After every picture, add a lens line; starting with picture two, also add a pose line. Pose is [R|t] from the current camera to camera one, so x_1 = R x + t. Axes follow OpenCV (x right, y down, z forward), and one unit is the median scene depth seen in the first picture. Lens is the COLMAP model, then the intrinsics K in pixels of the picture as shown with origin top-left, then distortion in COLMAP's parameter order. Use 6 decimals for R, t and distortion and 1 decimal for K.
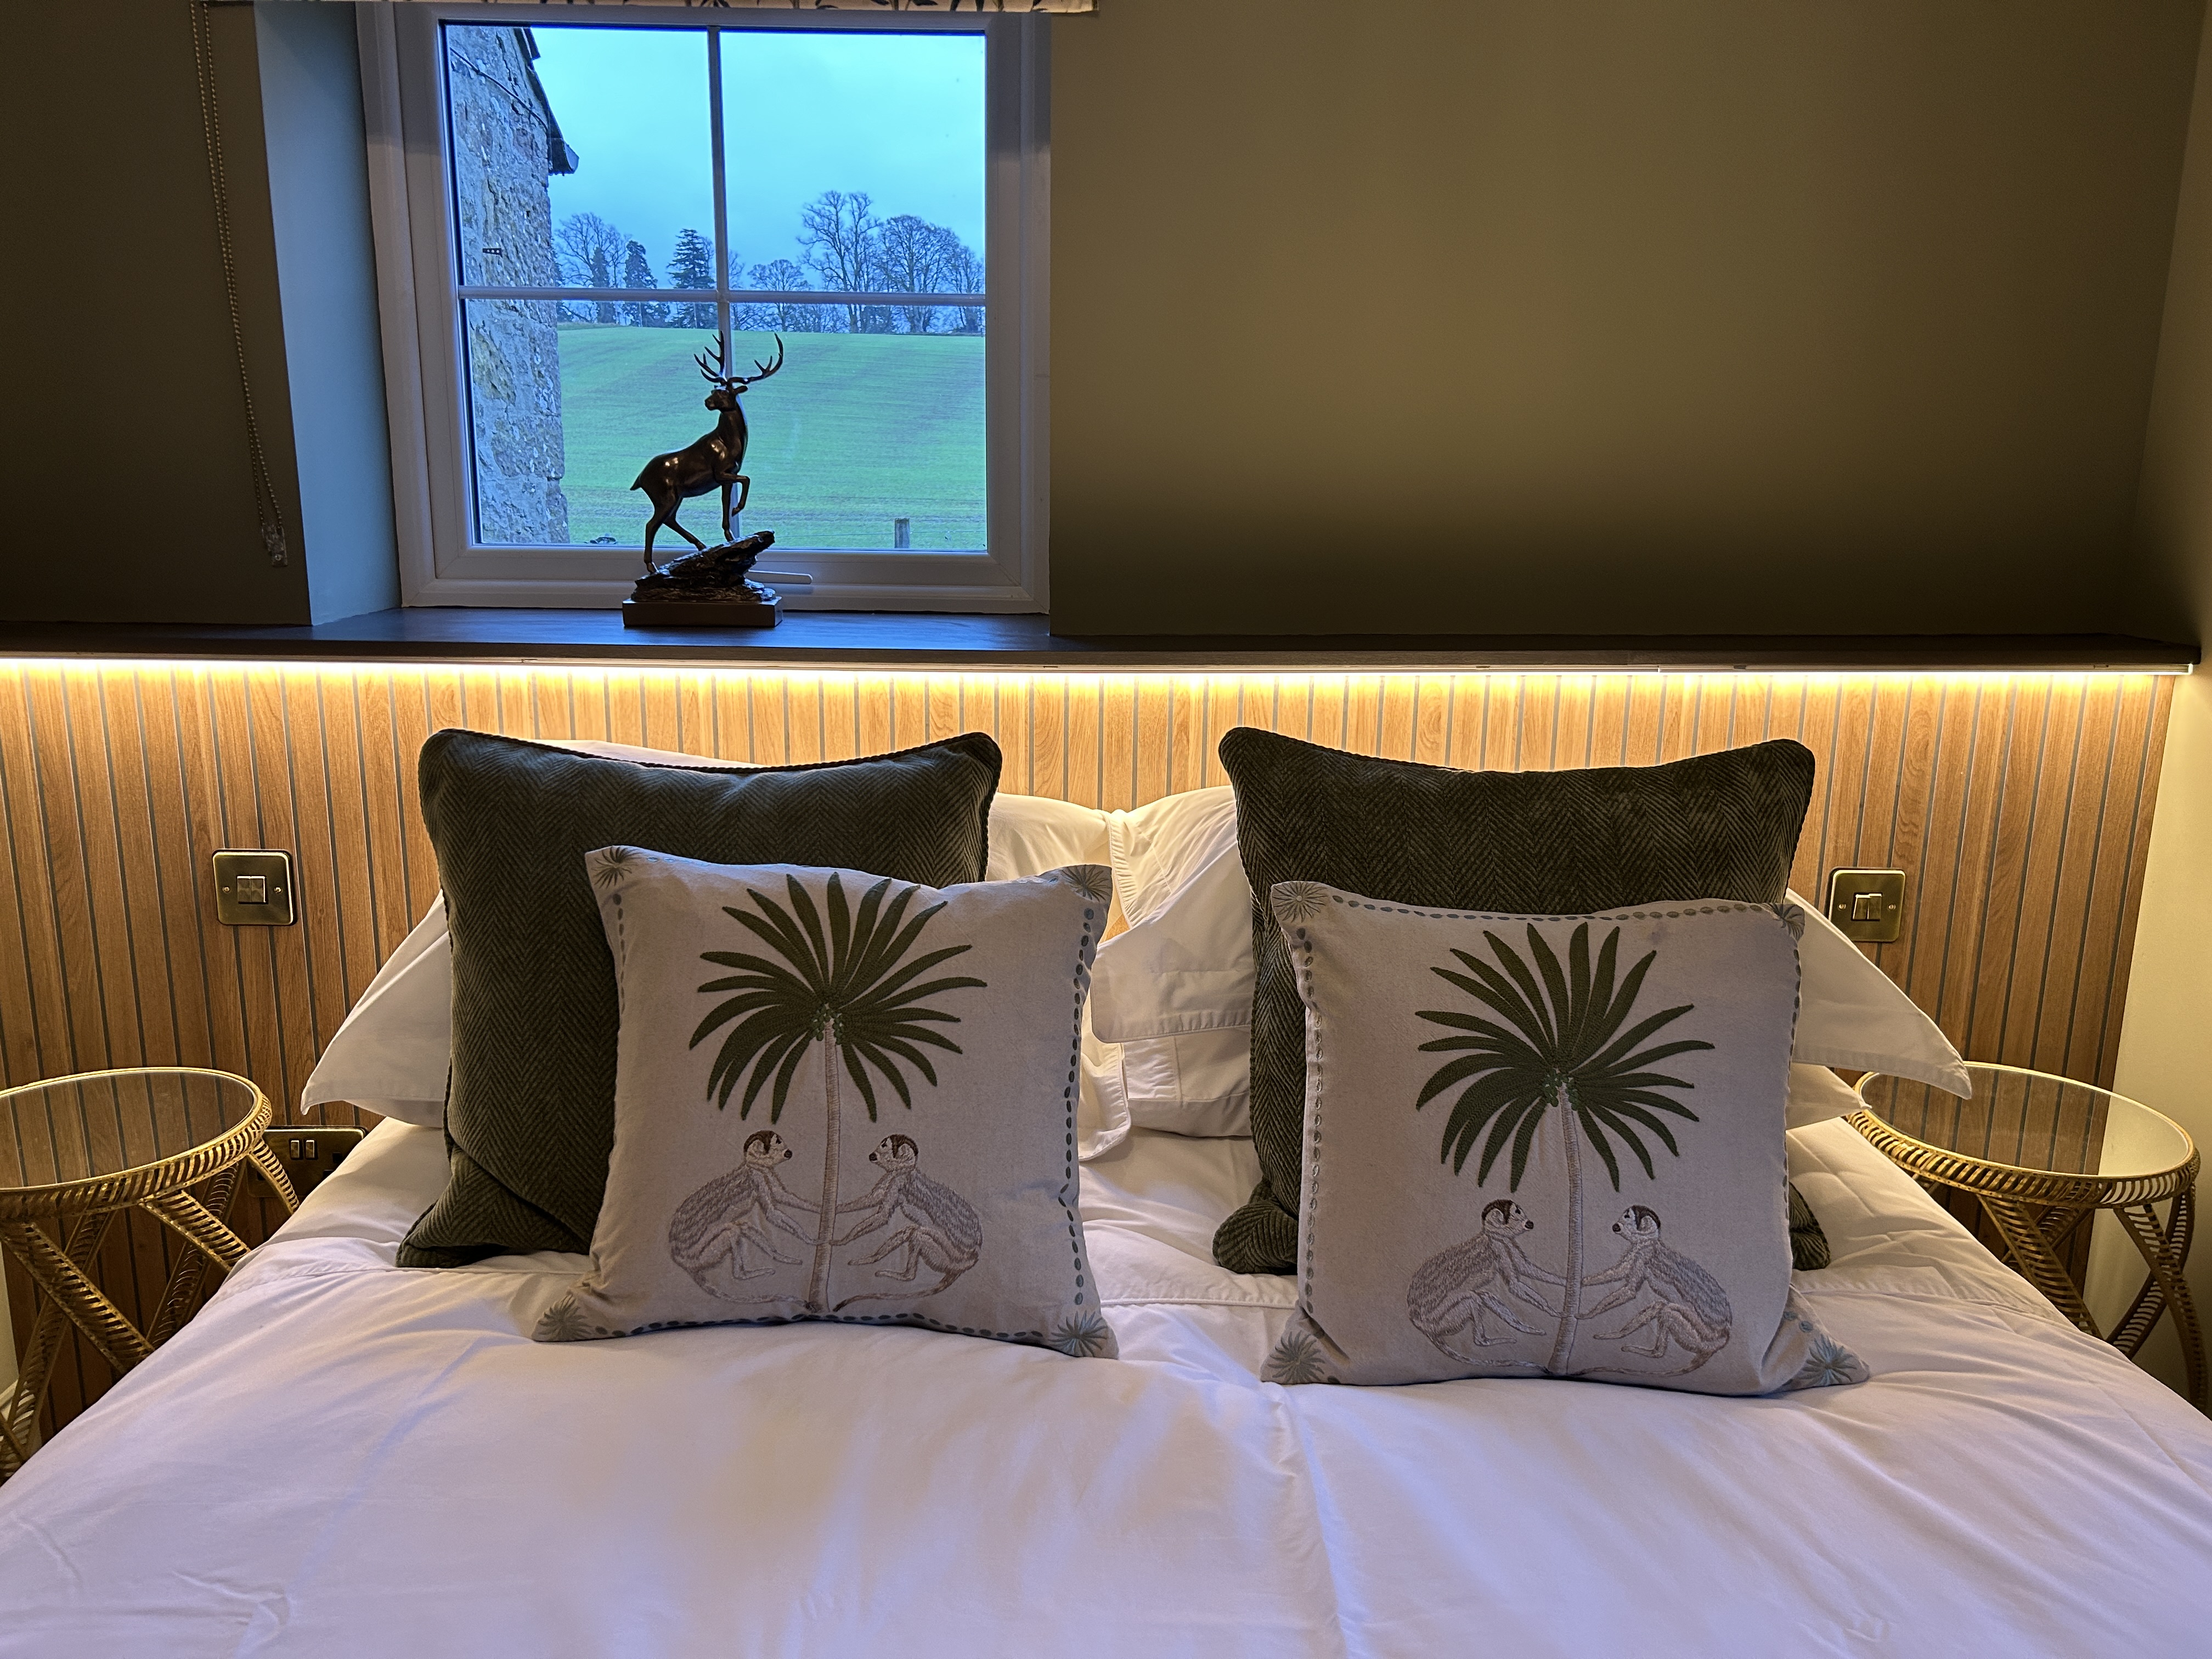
lens RADIAL K [[1643.1, 0, 1106.0], [0, 1643.1, 829.5], [0, 0, 1]] dist [-0.004902, -0.001172]
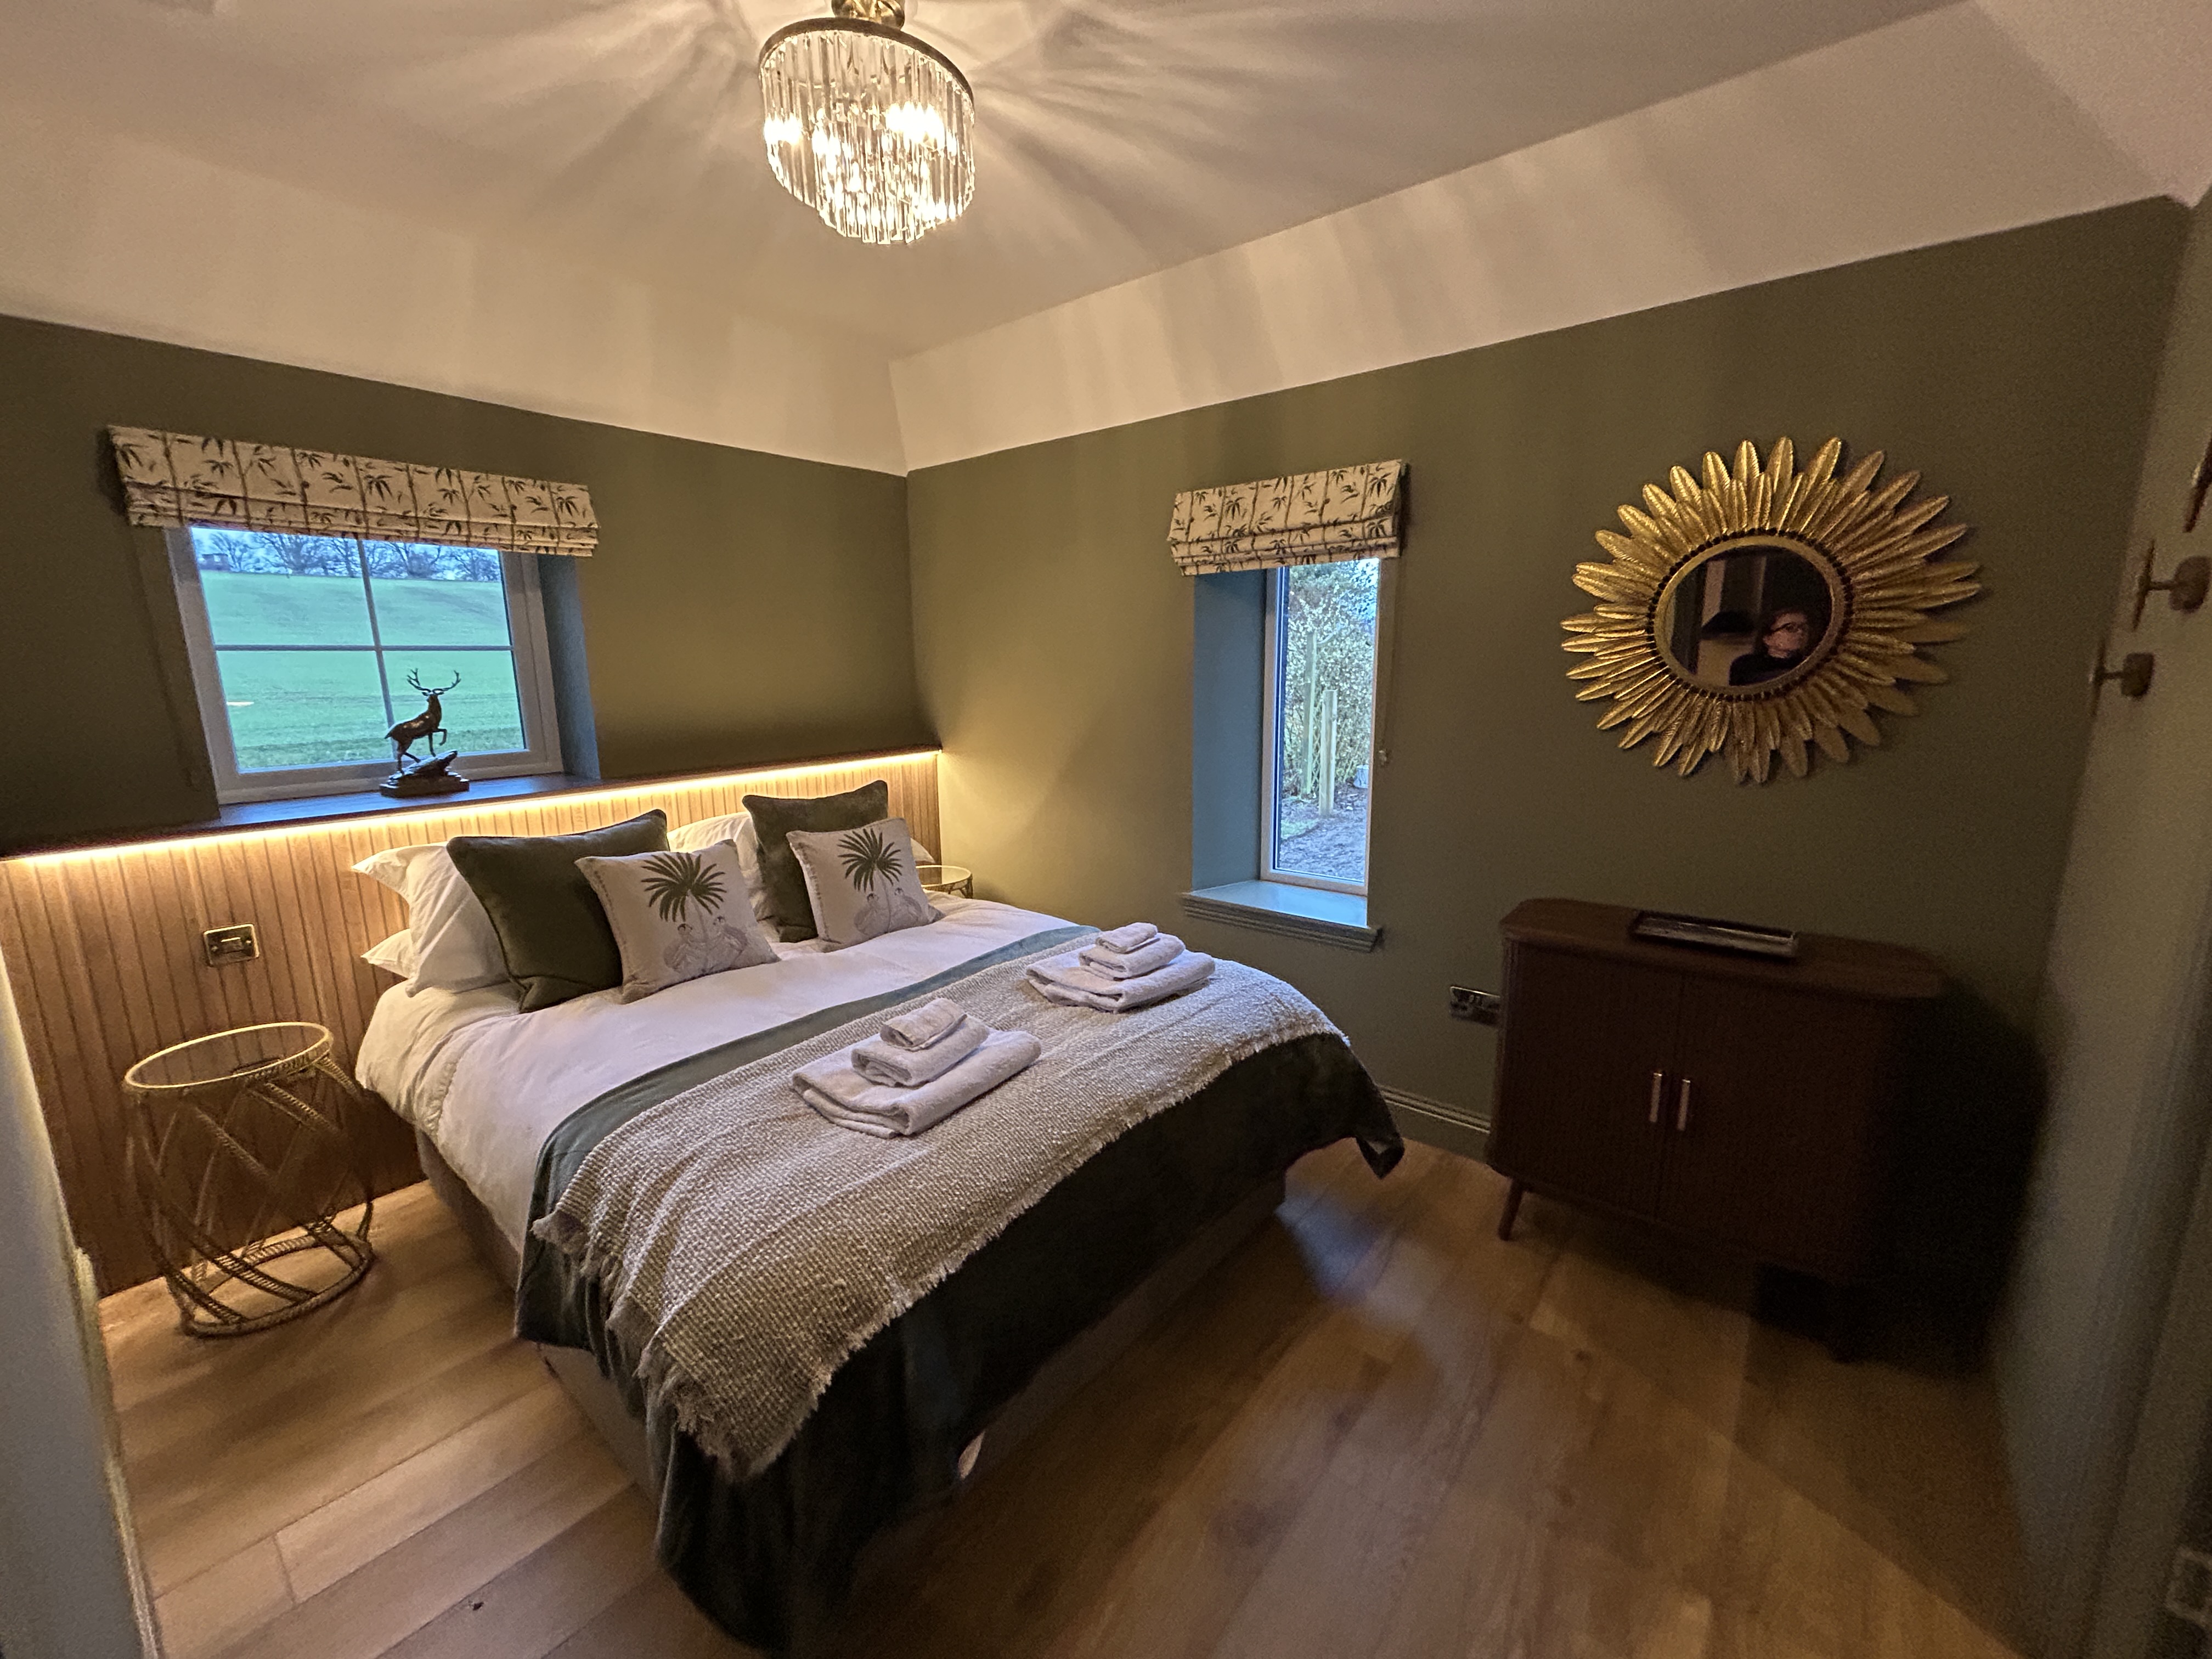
lens RADIAL K [[886.8, 0, 1106.0], [0, 886.8, 829.5], [0, 0, 1]] dist [-0.000187, -0.000058]
pose [[0.625616, -0.155767, 0.764422, -0.664637], [0.182490, 0.981898, 0.050730, 0.037878], [-0.758487, 0.107762, 0.642717, -0.563322]]
